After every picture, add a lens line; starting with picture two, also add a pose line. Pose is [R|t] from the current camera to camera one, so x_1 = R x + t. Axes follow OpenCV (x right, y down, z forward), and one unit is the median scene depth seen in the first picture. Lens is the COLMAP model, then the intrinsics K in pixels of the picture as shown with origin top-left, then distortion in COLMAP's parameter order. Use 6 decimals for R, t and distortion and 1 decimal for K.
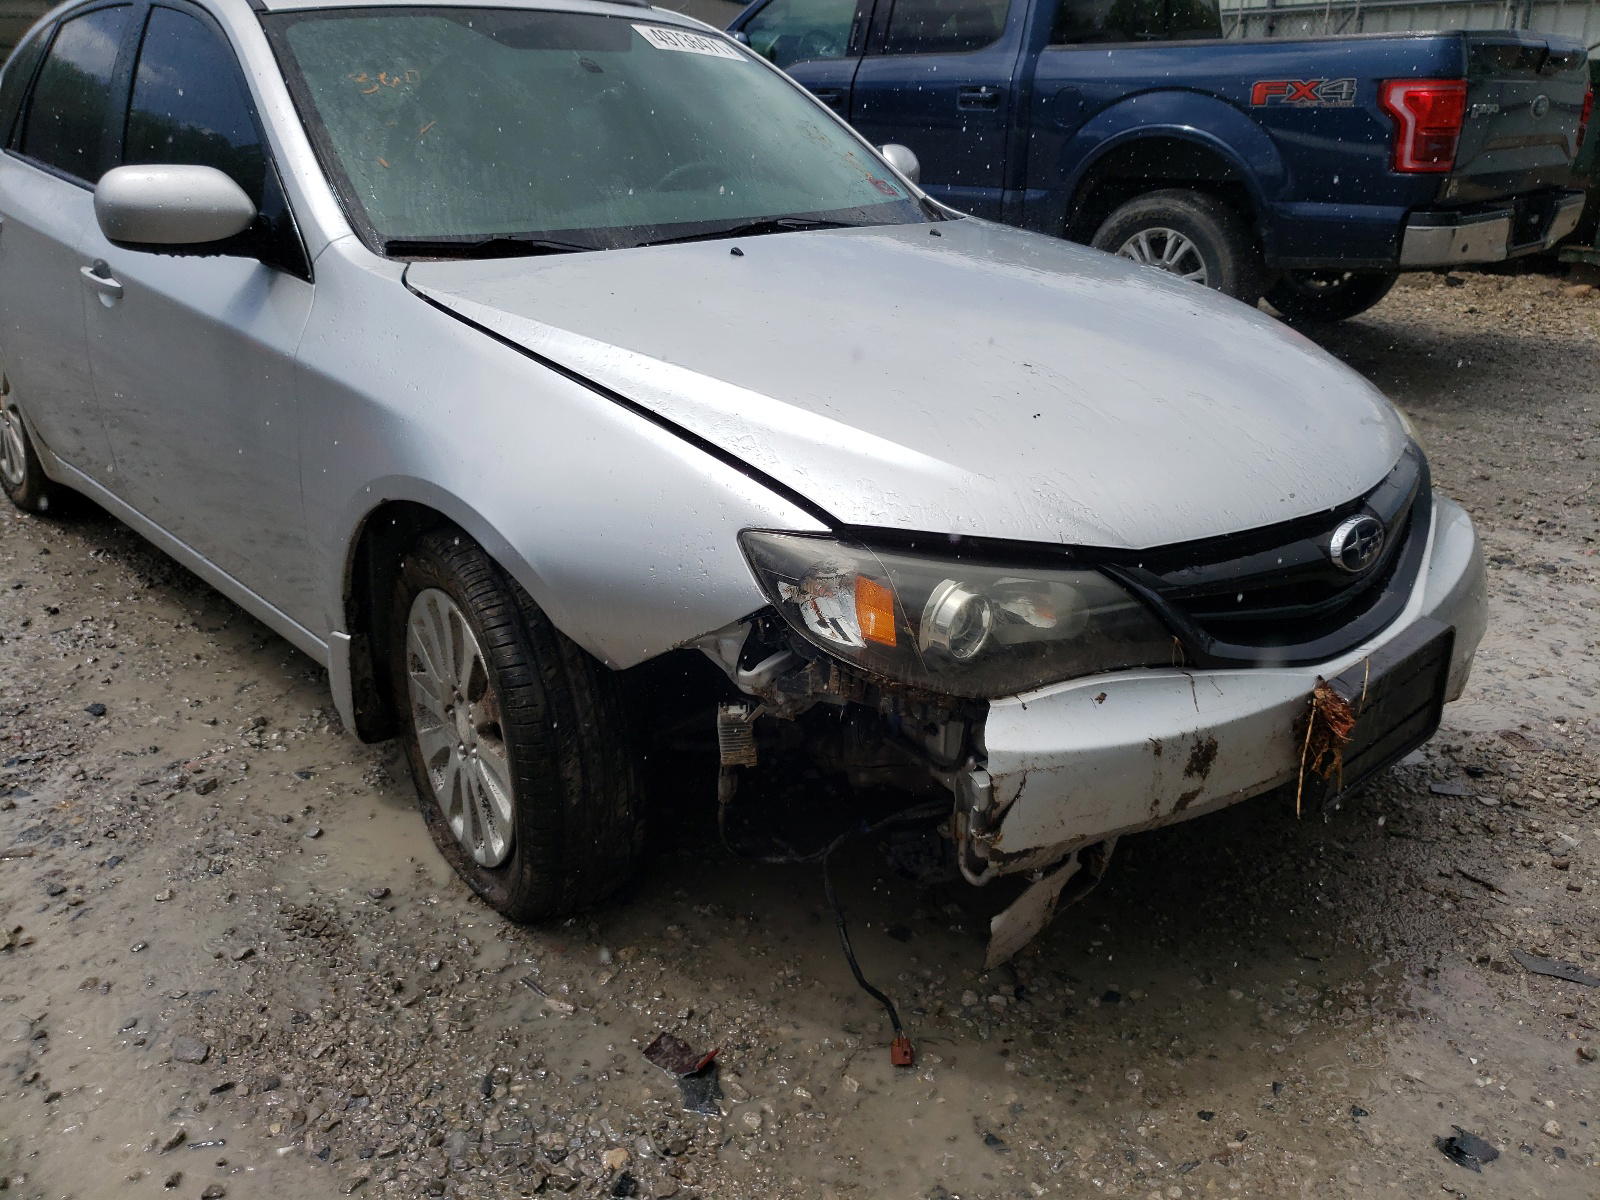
lens RADIAL K [[1326.5, 0, 836.5], [0, 1326.5, 593.6], [0, 0, 1]] dist [0.028987, -0.003358]
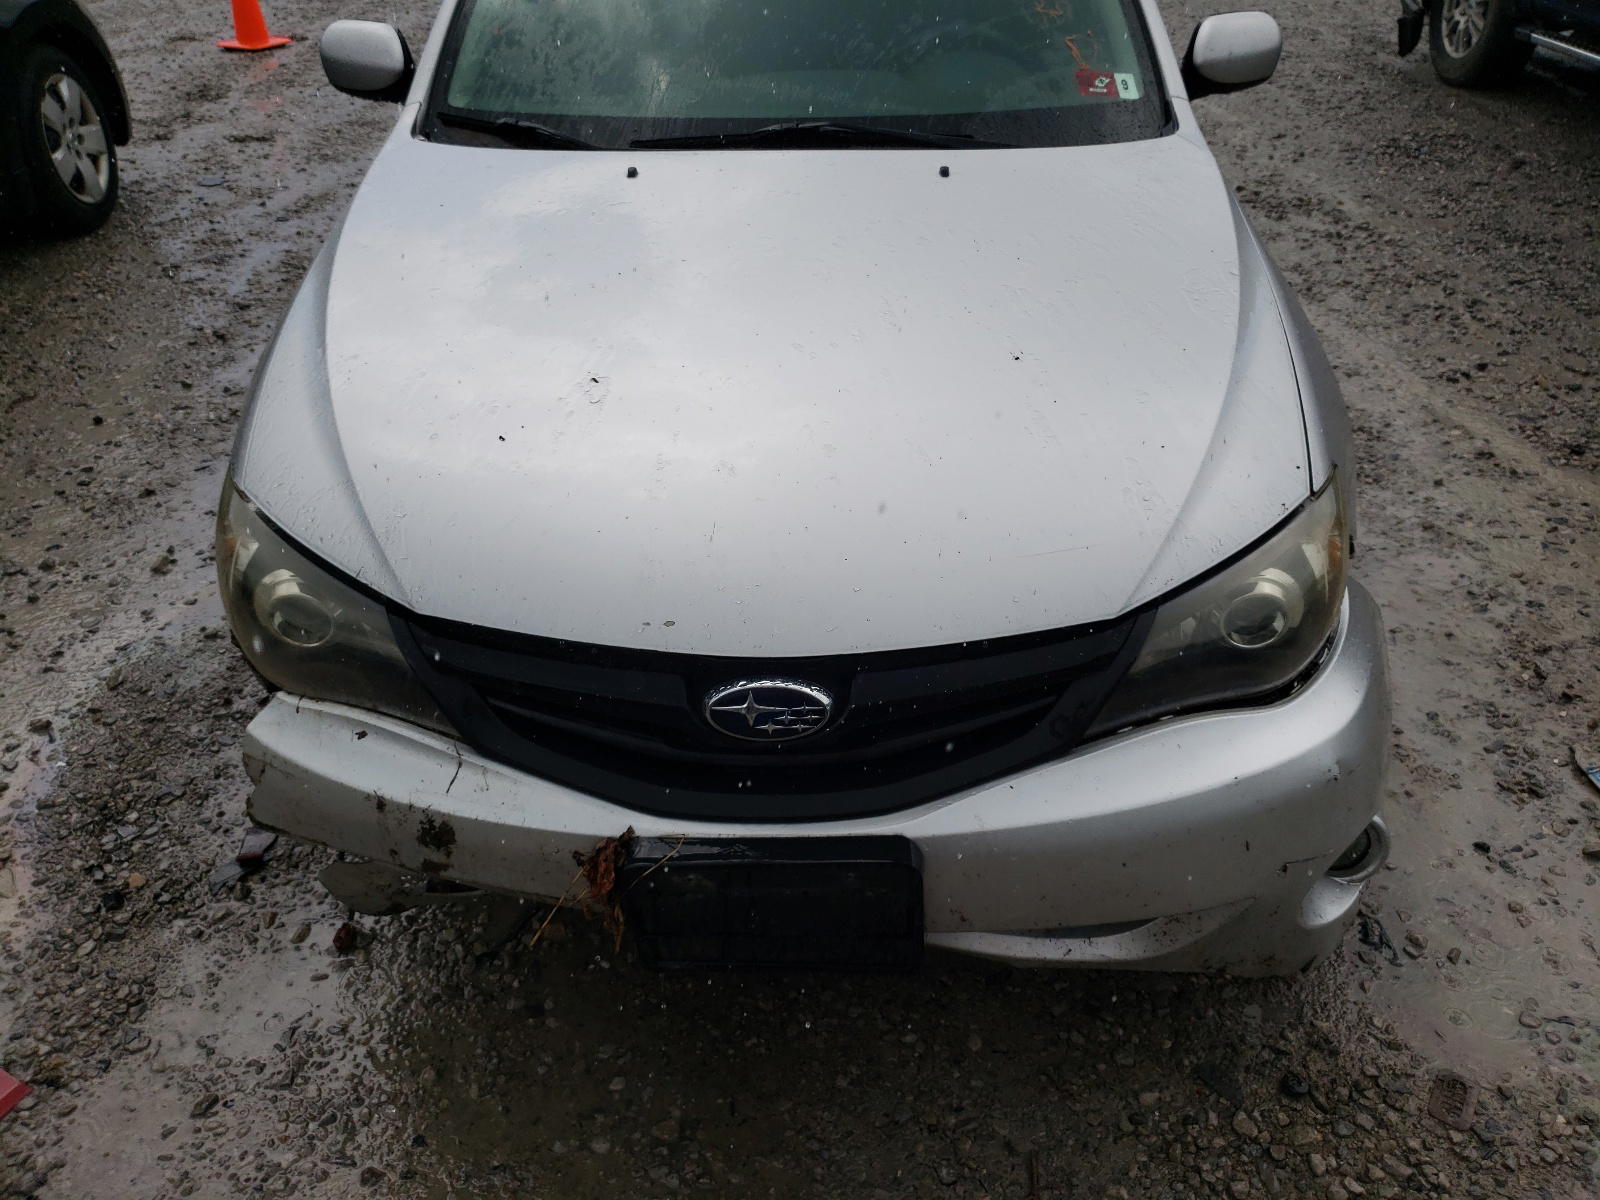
lens RADIAL K [[1322.7, 0, 800.0], [0, 1322.7, 600.0], [0, 0, 1]] dist [0.036105, -0.005984]
pose [[0.670855, 0.376781, -0.638740, 0.820834], [-0.234609, 0.924906, 0.299180, -0.316040], [0.703500, -0.050852, 0.708874, 0.416894]]
